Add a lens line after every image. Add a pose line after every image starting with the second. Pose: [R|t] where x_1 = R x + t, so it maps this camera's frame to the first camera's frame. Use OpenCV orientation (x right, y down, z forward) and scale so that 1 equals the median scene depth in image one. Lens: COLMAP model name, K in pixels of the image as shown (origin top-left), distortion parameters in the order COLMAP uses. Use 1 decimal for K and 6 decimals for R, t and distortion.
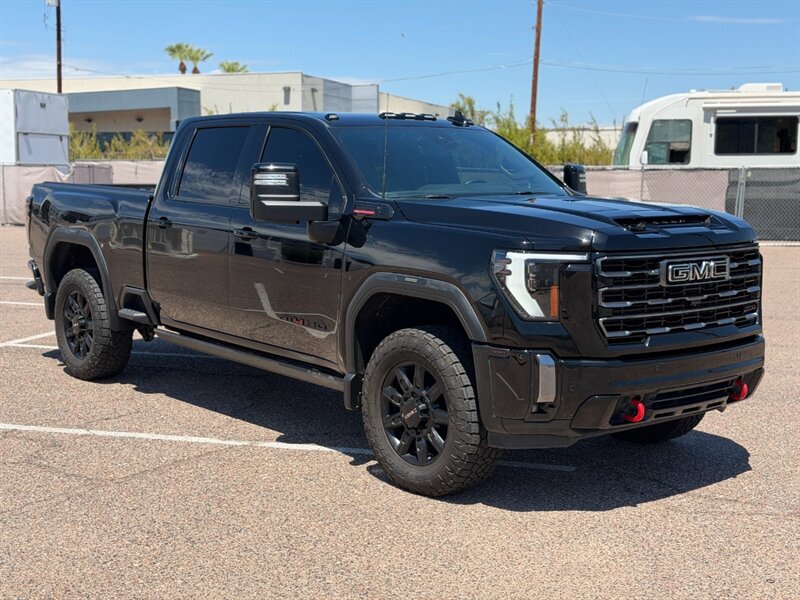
lens RADIAL K [[1119.6, 0, 399.9], [0, 1119.6, 302.7], [0, 0, 1]] dist [0.121222, 0.000000]
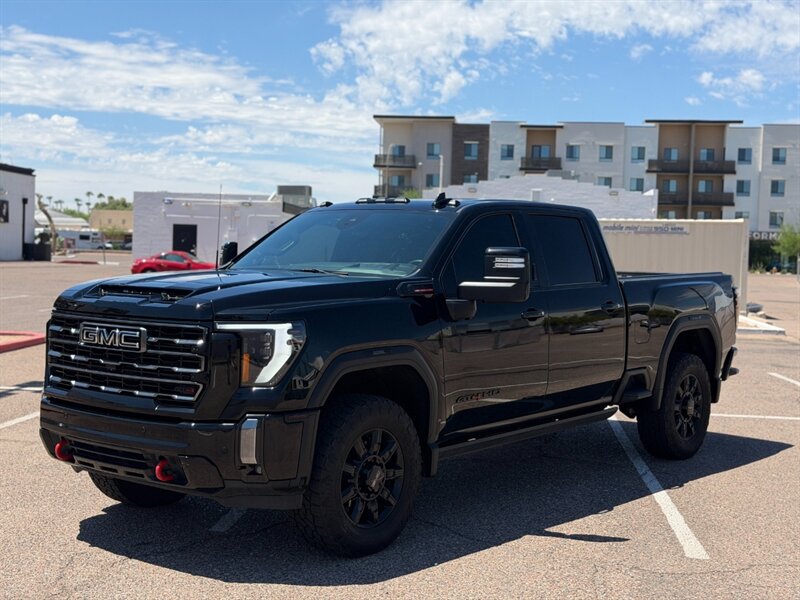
lens RADIAL K [[1119.6, 0, 392.8], [0, 1119.6, 295.5], [0, 0, 1]] dist [0.121222, 0.000000]
pose [[0.231068, 0.047811, -0.971762, 1.312278], [-0.139330, 0.990123, 0.015584, -0.116628], [0.962910, 0.131795, 0.235447, 0.969955]]
